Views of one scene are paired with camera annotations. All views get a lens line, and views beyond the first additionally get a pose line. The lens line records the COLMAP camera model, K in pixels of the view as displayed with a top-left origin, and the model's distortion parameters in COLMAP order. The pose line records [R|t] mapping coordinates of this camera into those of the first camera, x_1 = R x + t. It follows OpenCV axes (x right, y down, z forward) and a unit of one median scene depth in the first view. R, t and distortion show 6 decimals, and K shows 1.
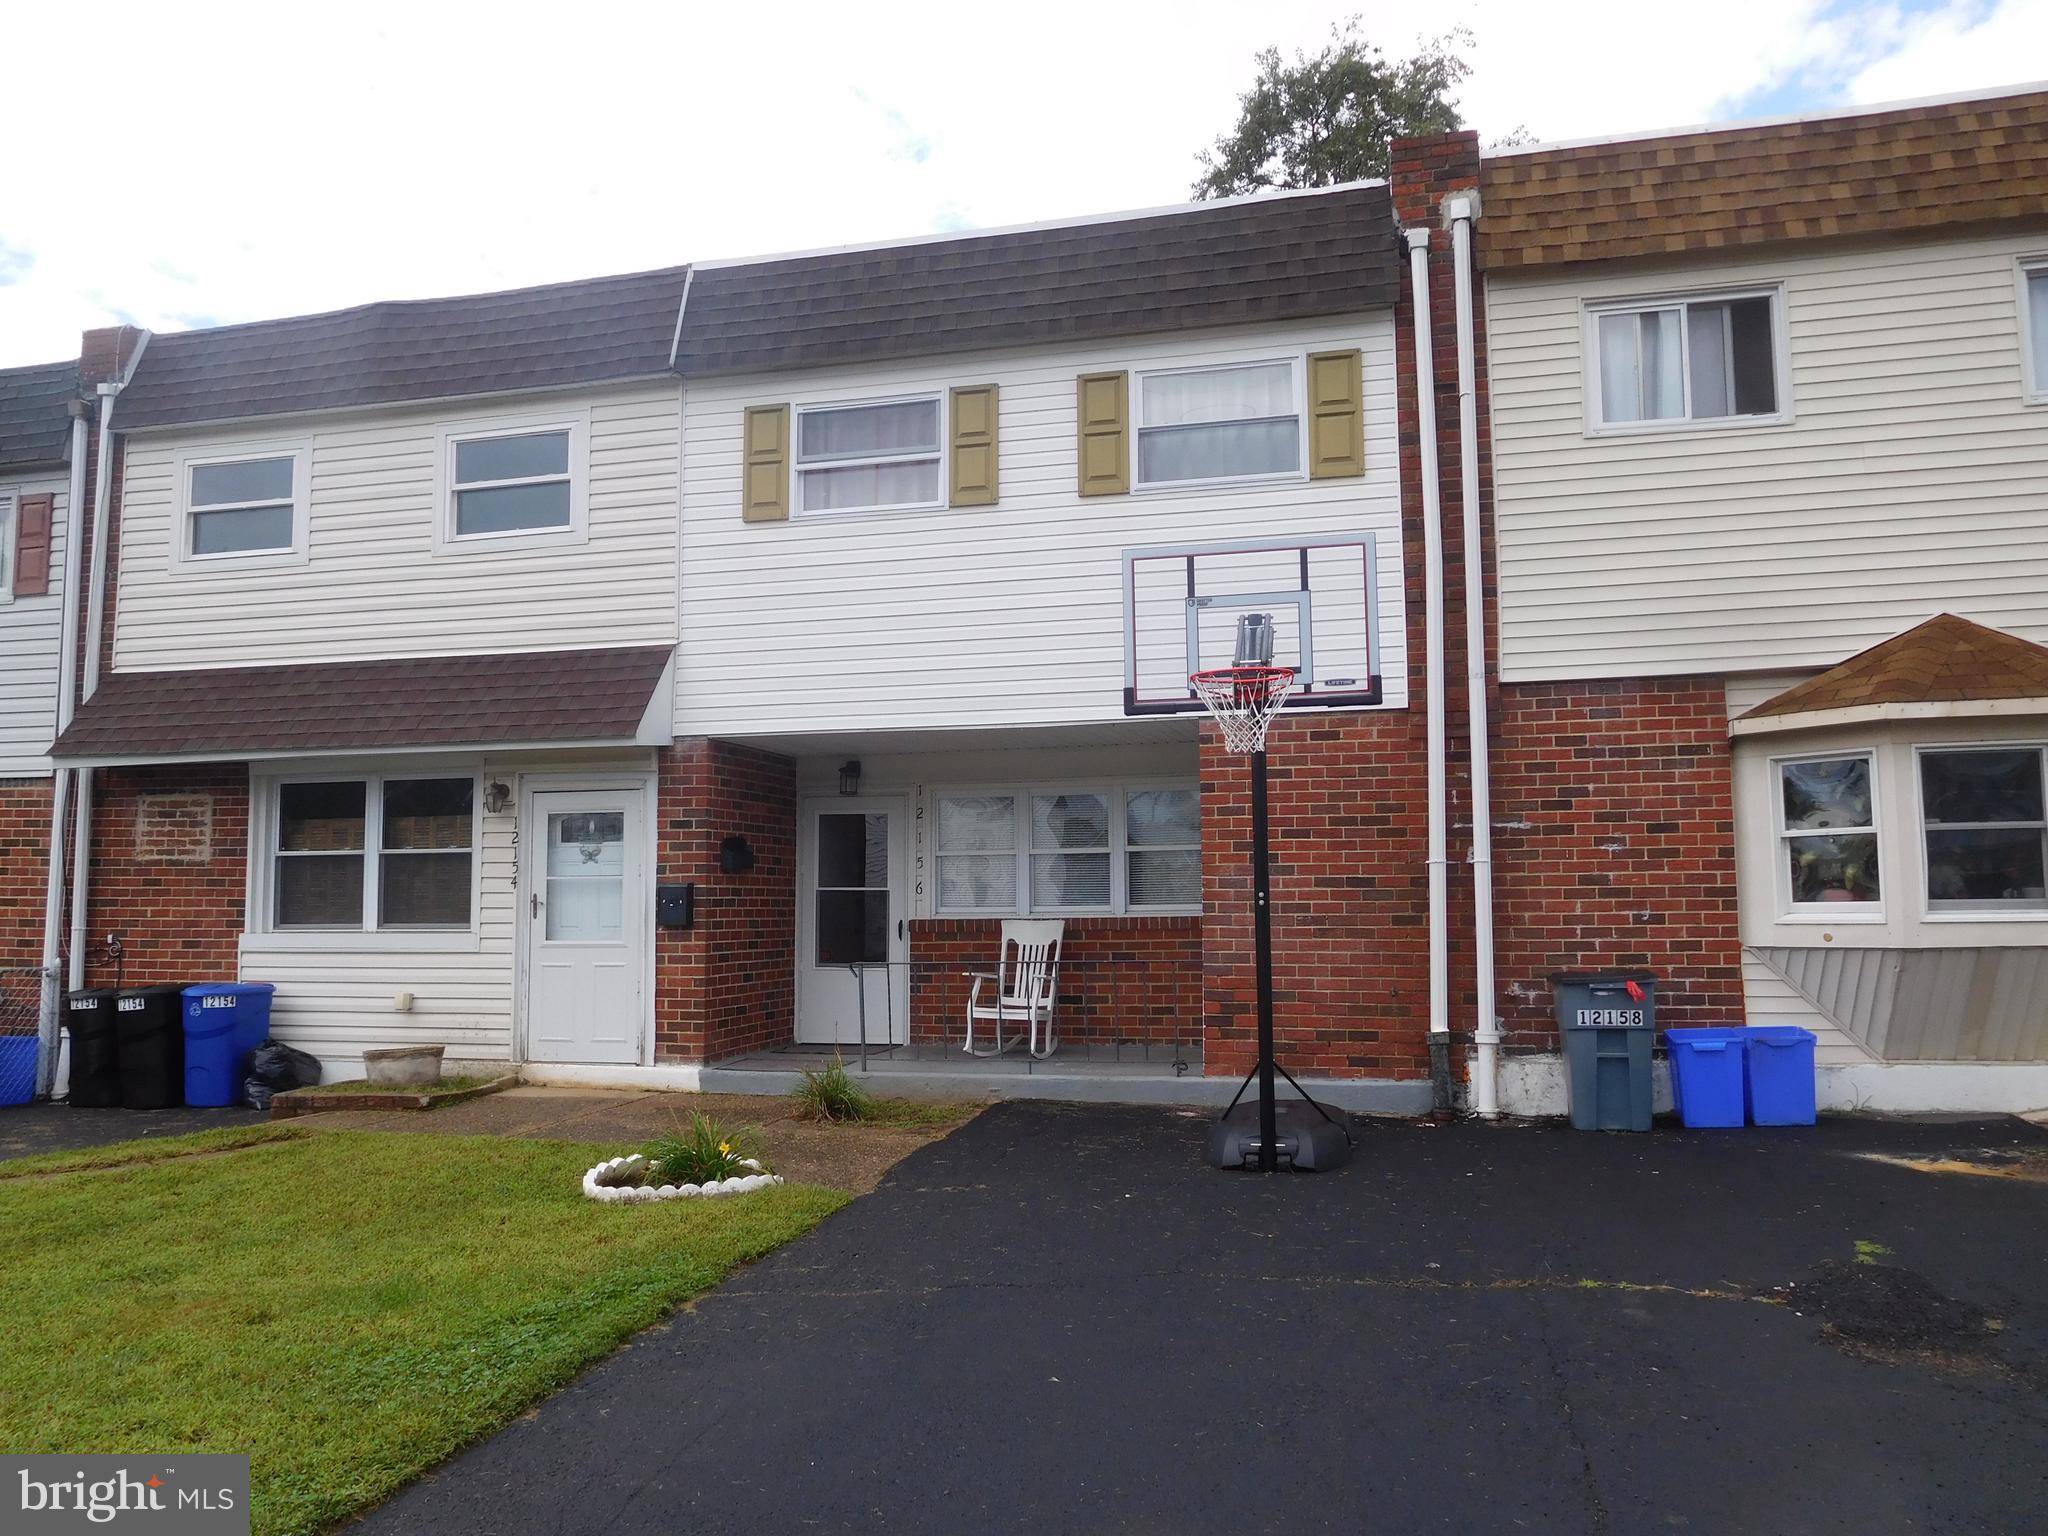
lens RADIAL K [[1527.0, 0, 1025.1], [0, 1527.0, 764.1], [0, 0, 1]] dist [-0.013452, -0.001985]
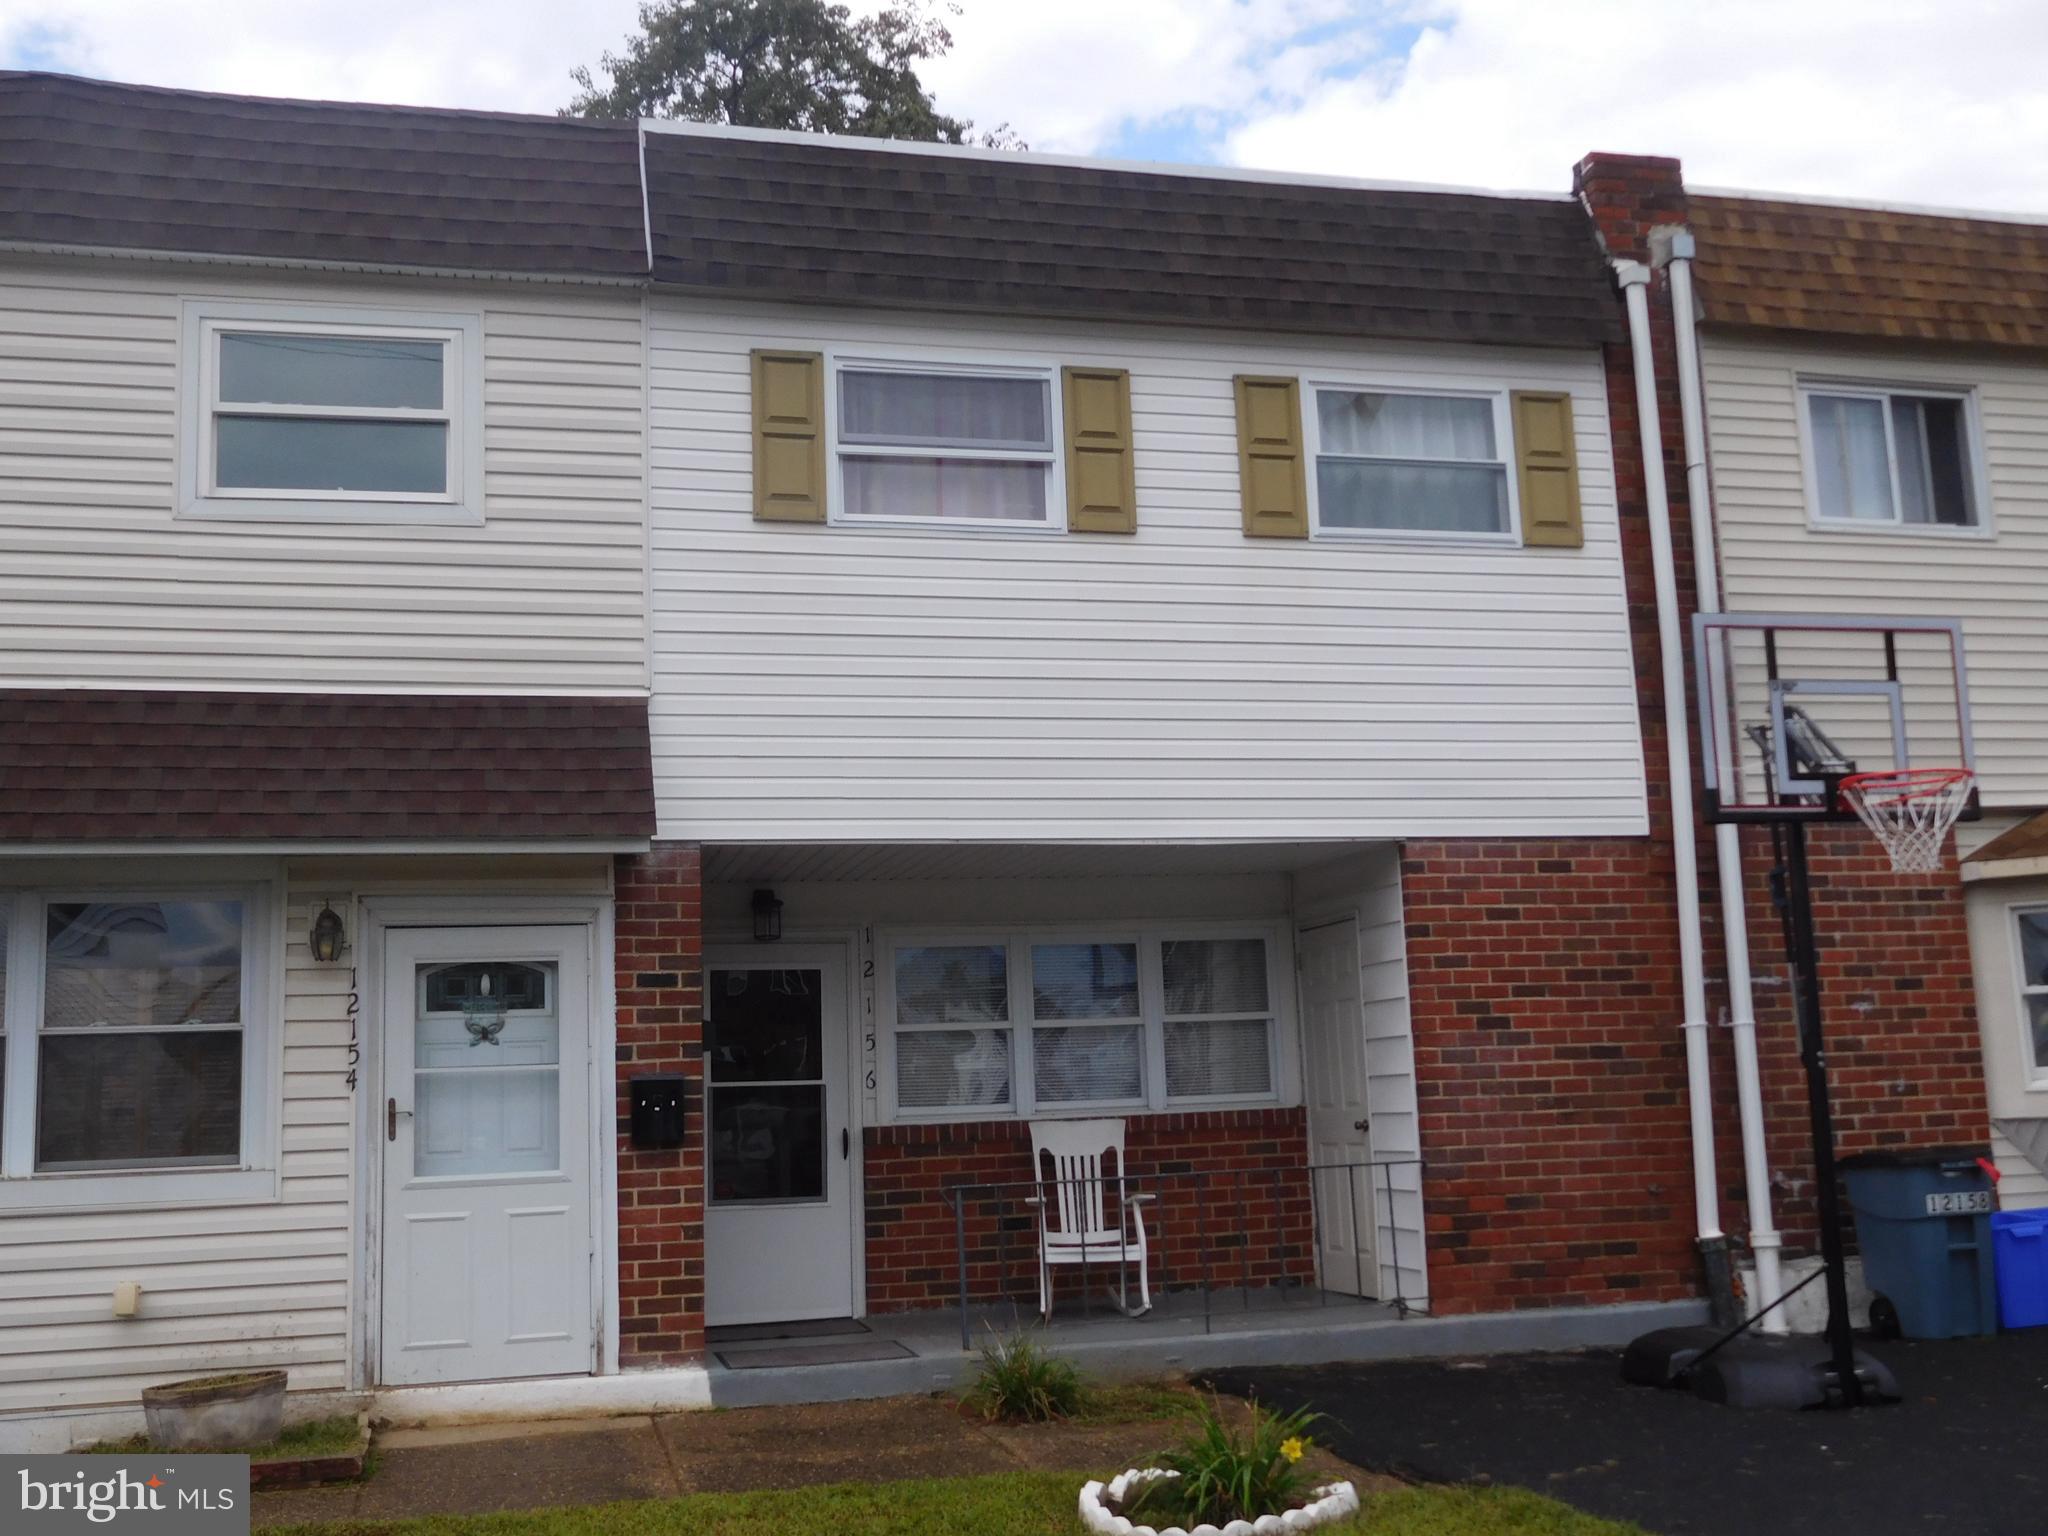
lens RADIAL K [[2110.2, 0, 1023.8], [0, 2110.2, 754.3], [0, 0, 1]] dist [0.003903, 0.000000]
pose [[0.874827, 0.054841, 0.481321, -0.536992], [-0.013940, 0.996010, -0.088148, 0.021786], [-0.484235, 0.070404, 0.872101, 0.162089]]
